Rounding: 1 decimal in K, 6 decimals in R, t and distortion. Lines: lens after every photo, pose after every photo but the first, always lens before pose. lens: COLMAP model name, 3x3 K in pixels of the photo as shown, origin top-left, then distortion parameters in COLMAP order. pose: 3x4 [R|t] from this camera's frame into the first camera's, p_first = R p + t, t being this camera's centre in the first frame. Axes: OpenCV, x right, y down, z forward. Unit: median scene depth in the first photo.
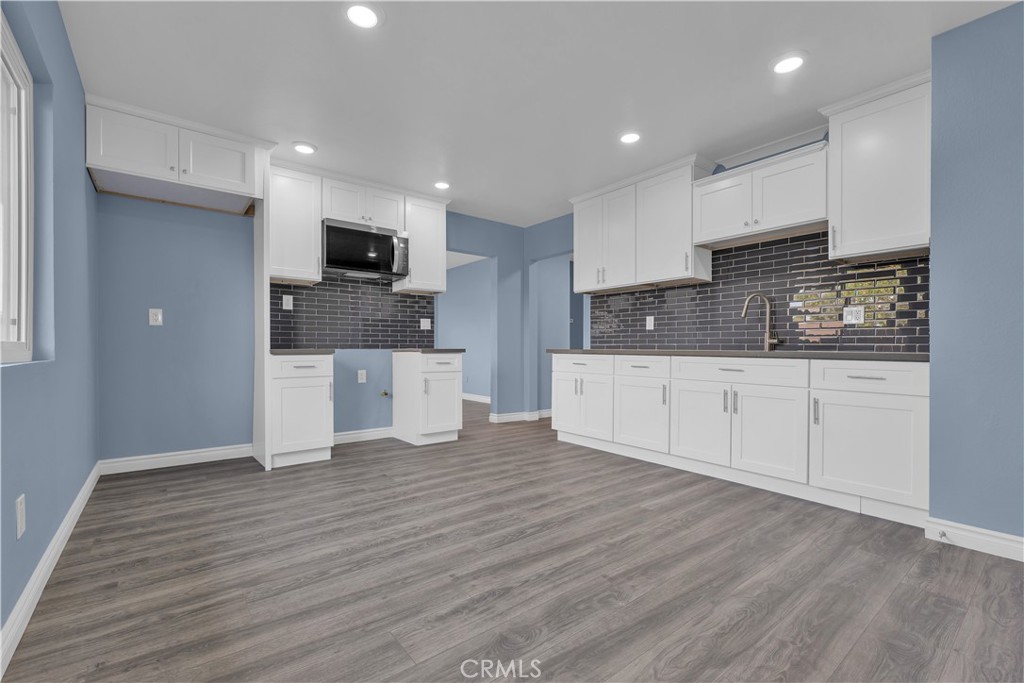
lens RADIAL K [[442.3, 0, 514.1], [0, 442.3, 361.5], [0, 0, 1]] dist [-0.000275, -0.000146]
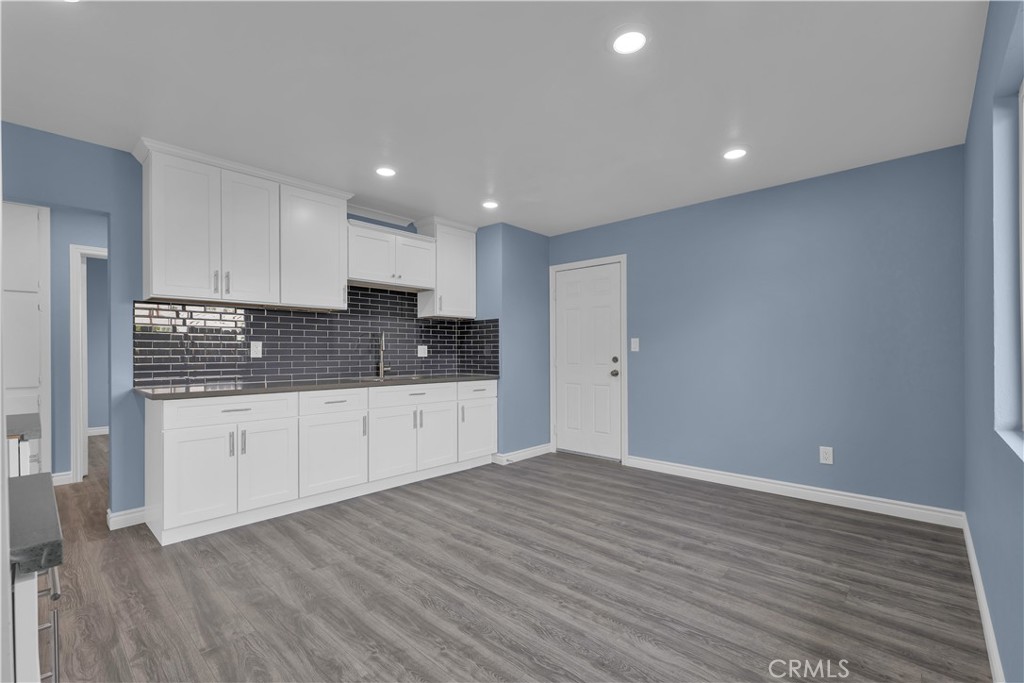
lens RADIAL K [[451.7, 0, 503.5], [0, 451.7, 364.3], [0, 0, 1]] dist [0.000034, -0.000022]
pose [[-0.142191, -0.033536, 0.989271, -1.060255], [0.032032, 0.998747, 0.038461, -0.139527], [-0.989321, 0.037157, -0.140939, 1.204734]]
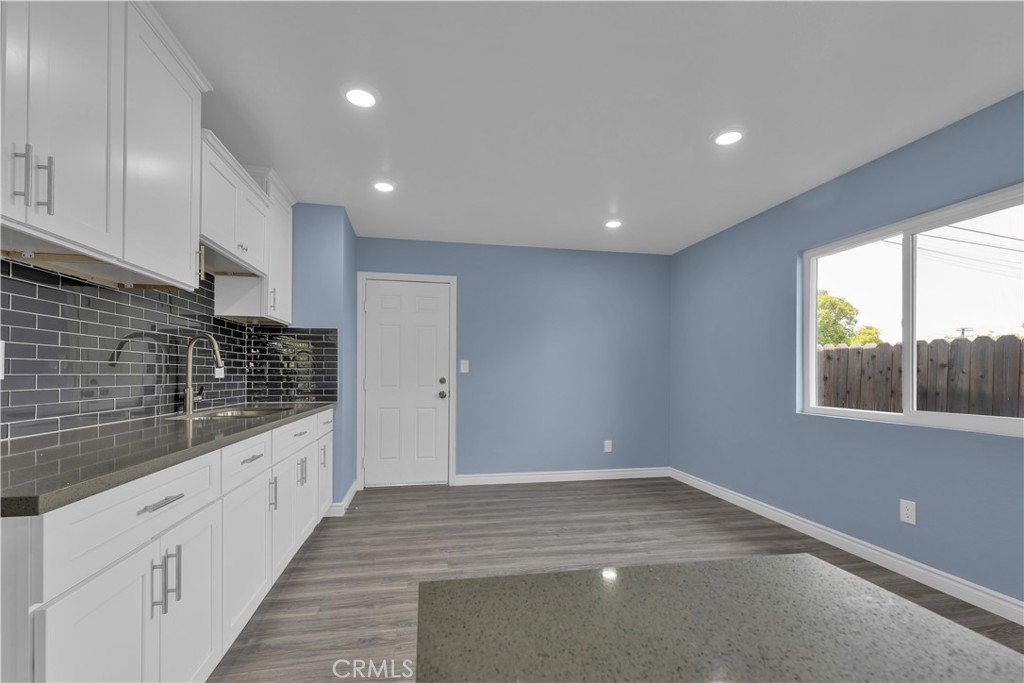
lens RADIAL K [[451.2, 0, 511.7], [0, 451.2, 385.5], [0, 0, 1]] dist [0.001156, -0.000045]
pose [[-0.888500, -0.021704, 0.458363, -0.331724], [0.003563, 0.998524, 0.054188, -0.152528], [-0.458863, 0.049779, -0.887111, 2.028644]]
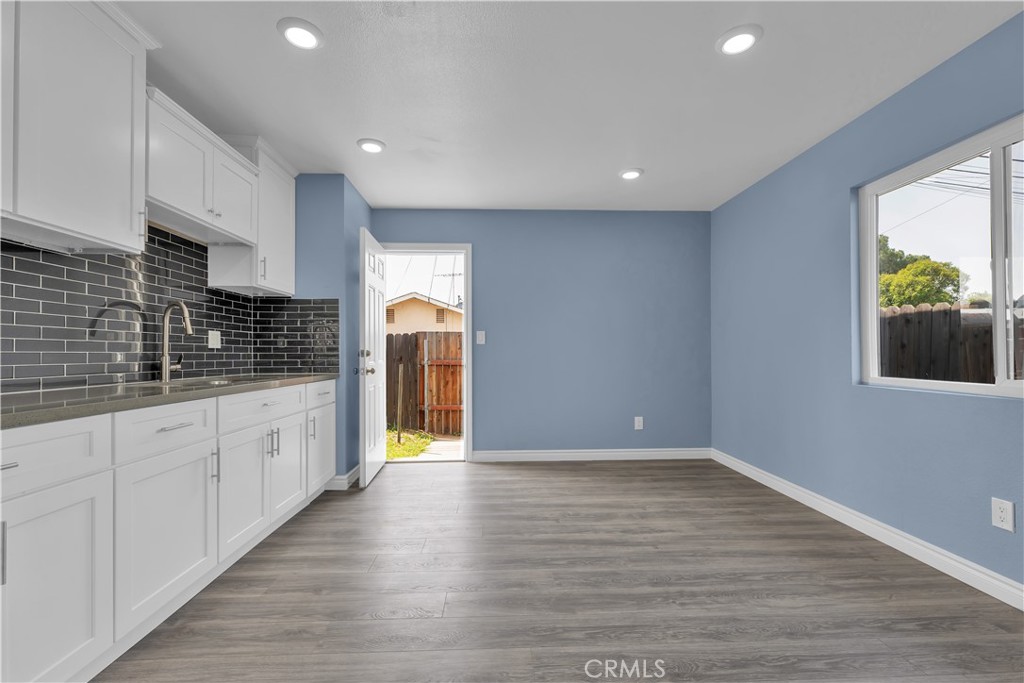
lens RADIAL K [[441.1, 0, 512.0], [0, 441.1, 359.4], [0, 0, 1]] dist [-0.000858, 0.000226]
pose [[-0.808540, -0.011506, 0.588328, -0.438188], [0.016685, 0.998959, 0.042468, -0.115166], [-0.588204, 0.044153, -0.807506, 1.793052]]
